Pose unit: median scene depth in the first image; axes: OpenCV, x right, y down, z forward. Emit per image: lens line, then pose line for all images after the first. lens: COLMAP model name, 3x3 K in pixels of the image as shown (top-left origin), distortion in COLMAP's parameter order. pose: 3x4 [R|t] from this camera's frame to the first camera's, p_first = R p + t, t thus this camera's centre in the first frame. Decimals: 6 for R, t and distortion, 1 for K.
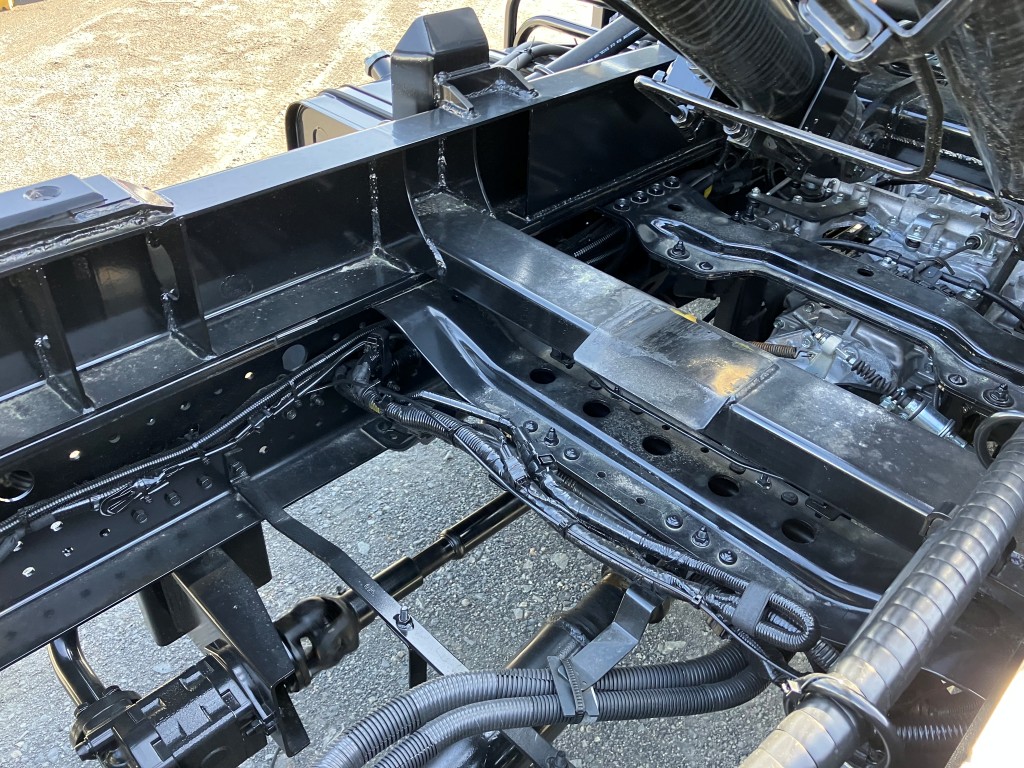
lens RADIAL K [[834.7, 0, 512.0], [0, 834.7, 384.0], [0, 0, 1]] dist [0.047367, -0.100469]
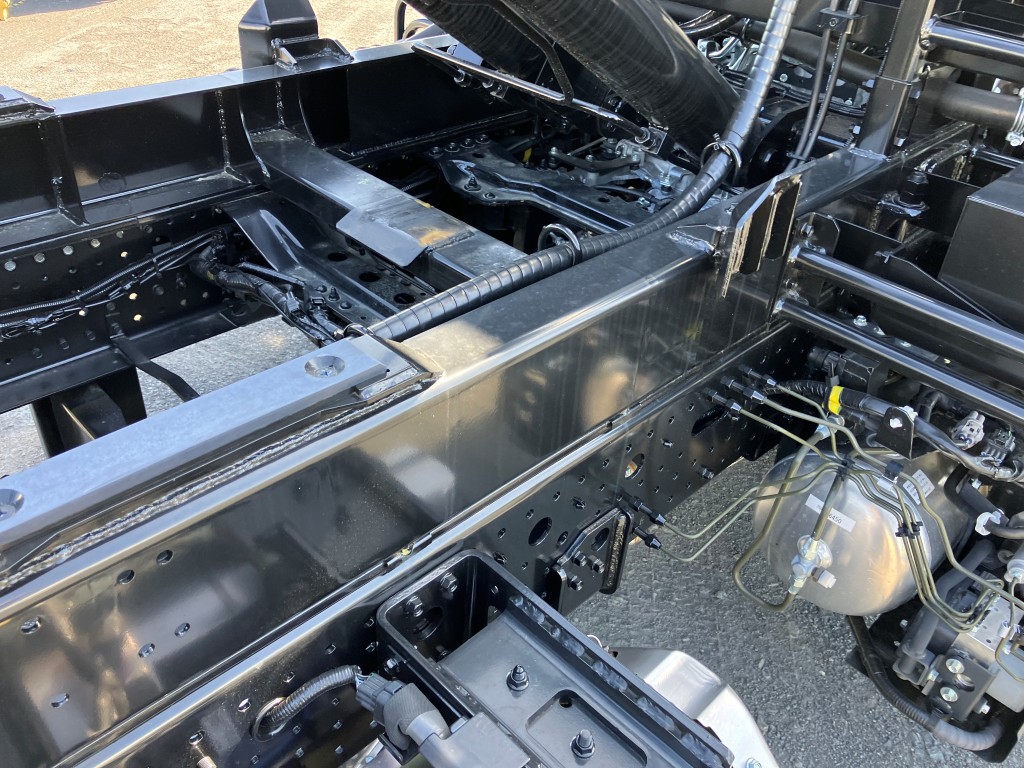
lens RADIAL K [[859.4, 0, 512.0], [0, 859.4, 384.0], [0, 0, 1]] dist [0.061002, -0.103834]
pose [[0.999575, 0.025422, -0.014256, 0.316561], [-0.026152, 0.998219, -0.053624, 0.242086], [0.012867, 0.053974, 0.998459, -0.352682]]
